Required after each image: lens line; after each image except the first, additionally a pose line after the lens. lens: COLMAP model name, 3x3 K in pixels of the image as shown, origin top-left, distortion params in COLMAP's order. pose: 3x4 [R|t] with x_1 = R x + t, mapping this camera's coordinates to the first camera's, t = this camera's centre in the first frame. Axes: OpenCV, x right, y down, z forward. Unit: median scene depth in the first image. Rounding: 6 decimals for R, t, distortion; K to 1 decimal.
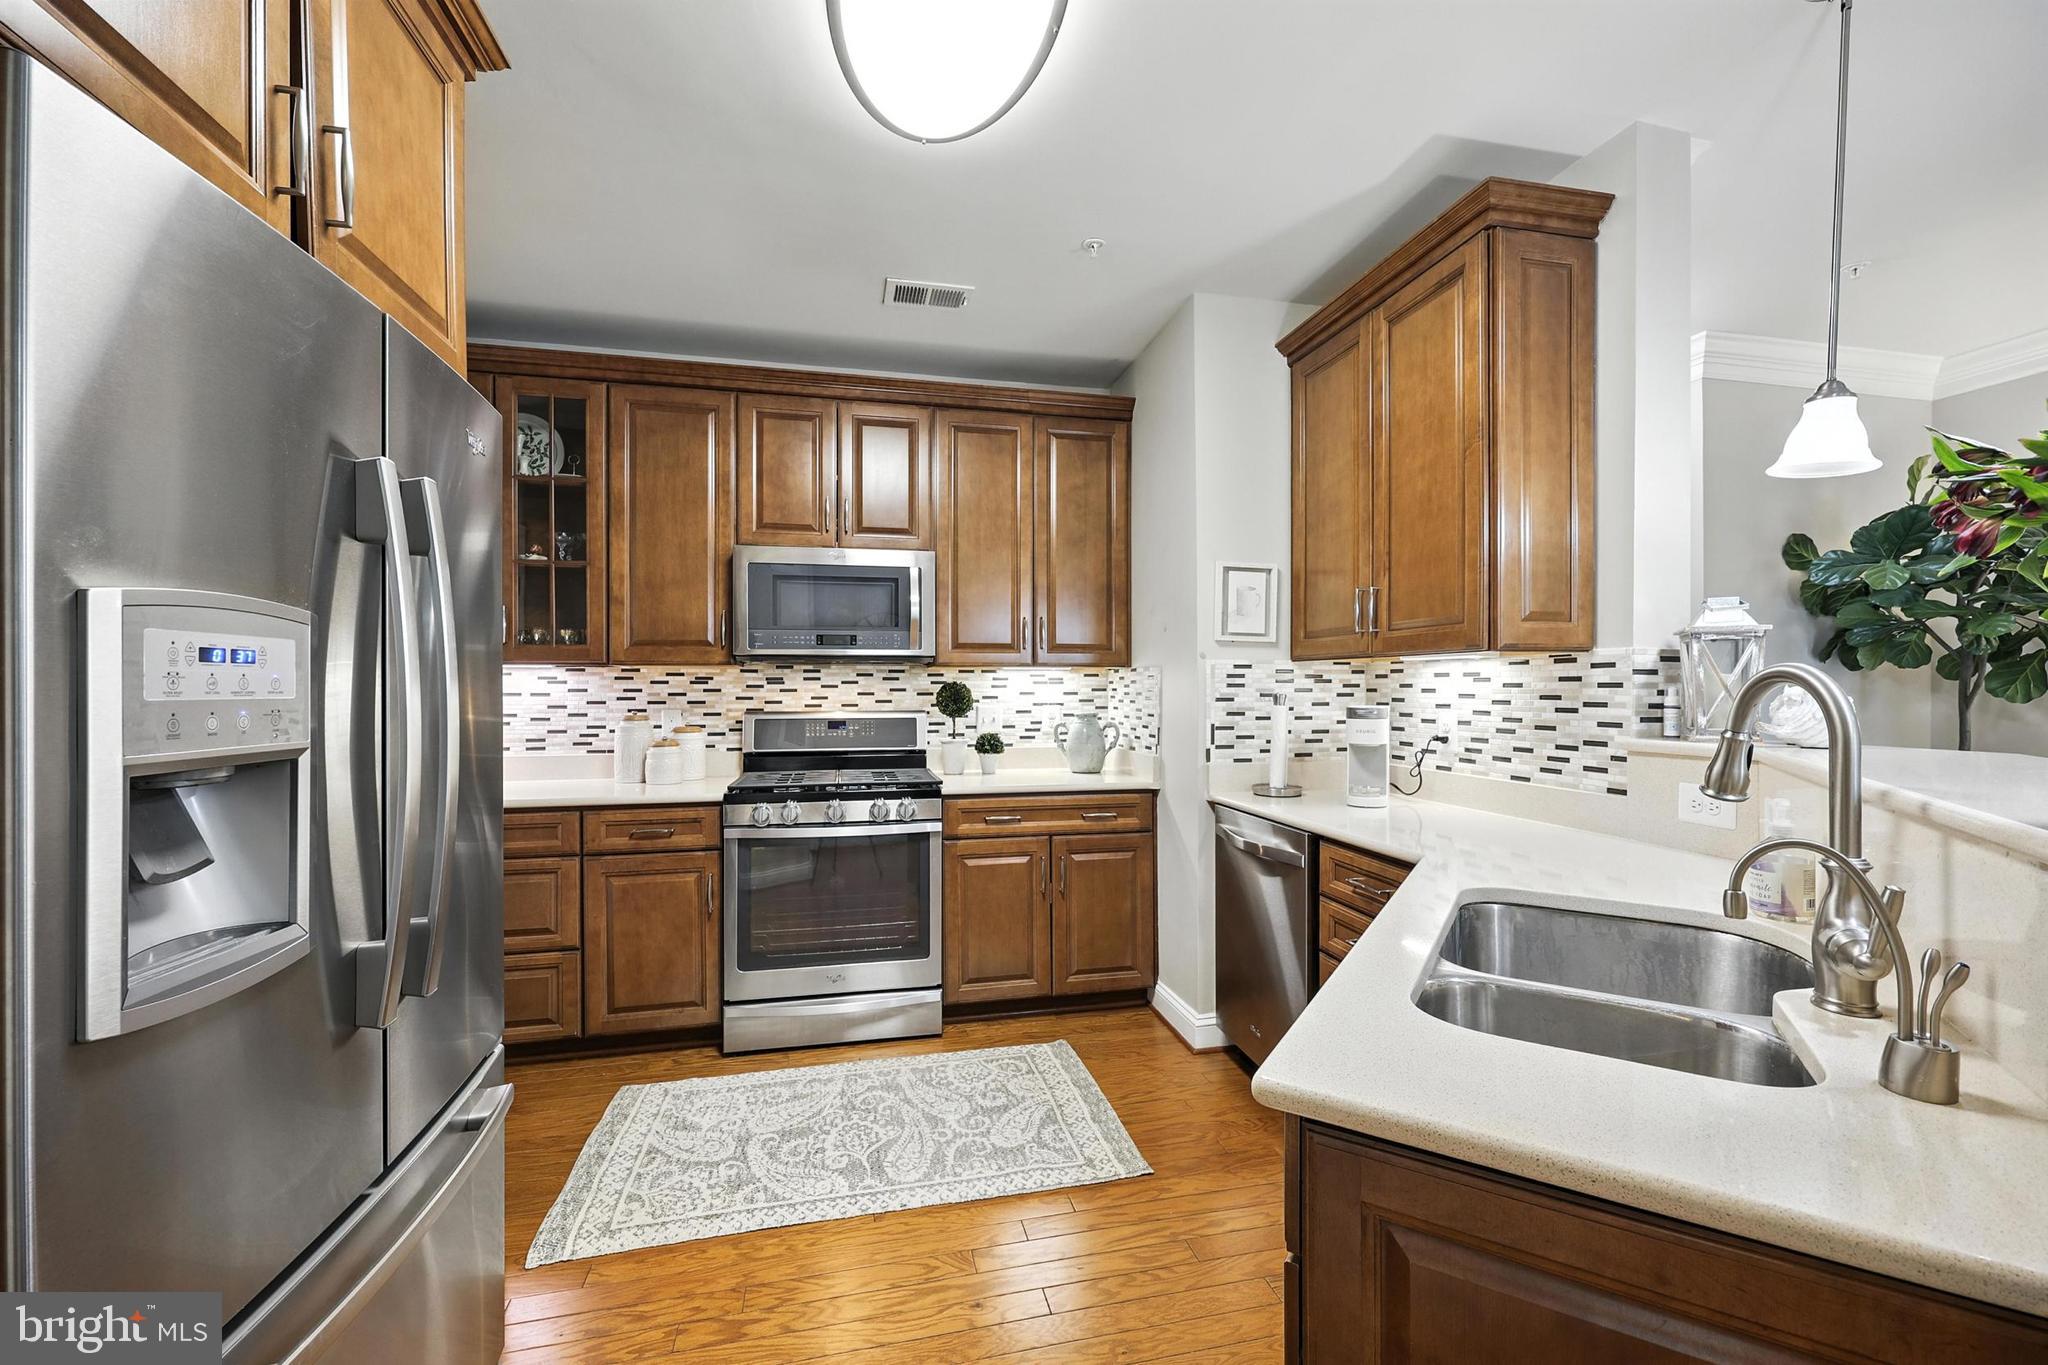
lens RADIAL K [[824.8, 0, 1029.8], [0, 824.8, 687.1], [0, 0, 1]] dist [-0.000411, 0.000093]
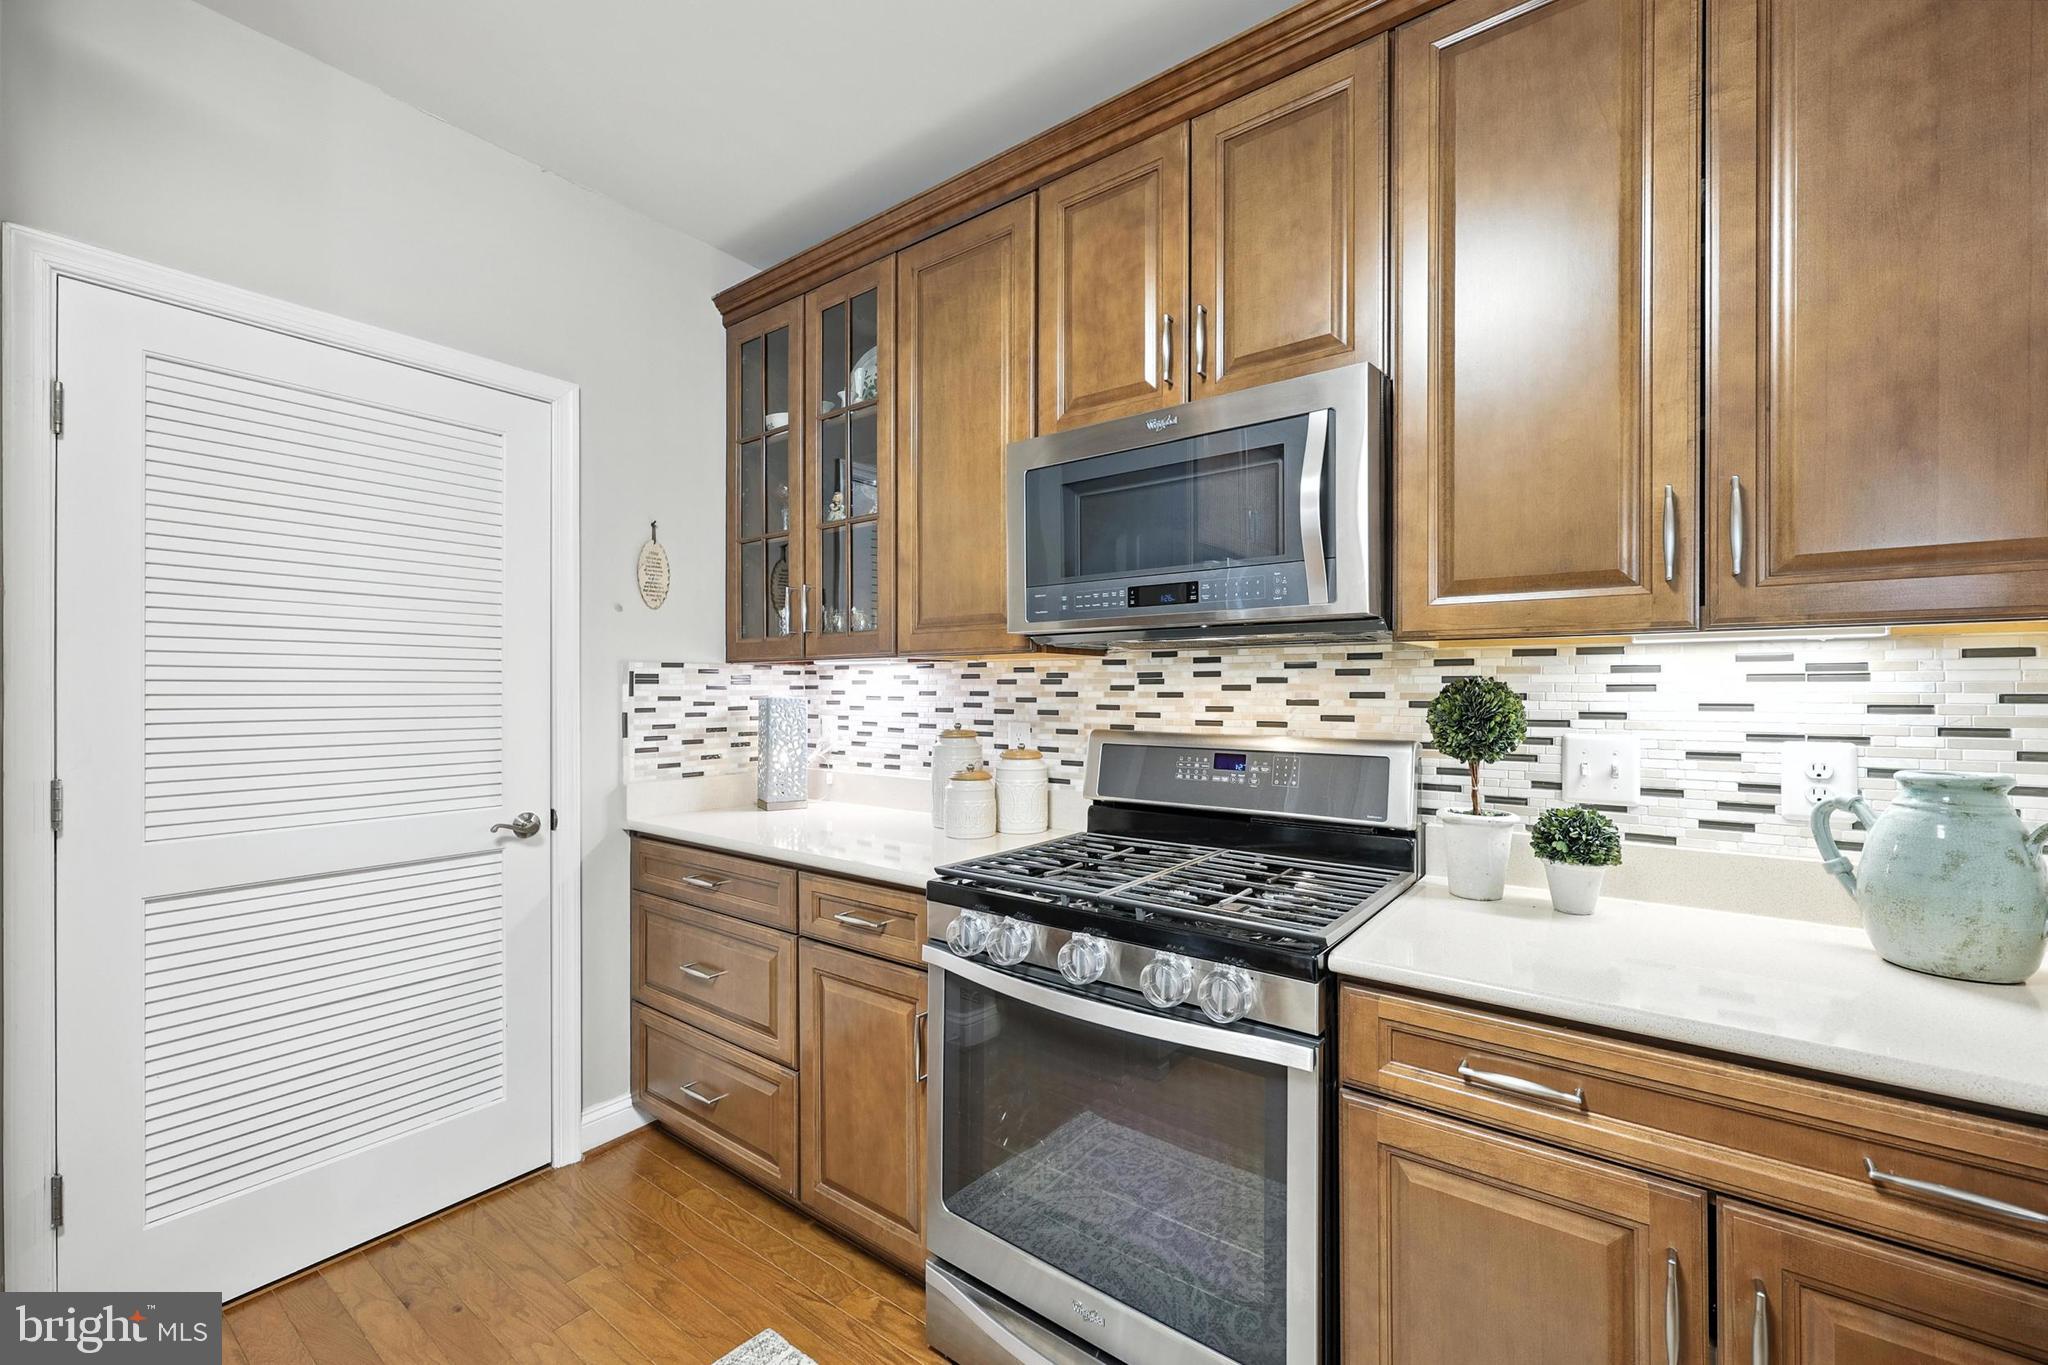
lens RADIAL K [[824.8, 0, 1029.8], [0, 824.8, 687.1], [0, 0, 1]] dist [-0.000411, 0.000093]
pose [[0.645373, -0.000268, -0.763868, 0.084123], [0.001796, 0.999998, 0.001167, -0.002219], [0.763866, -0.002125, 0.645372, 0.565984]]
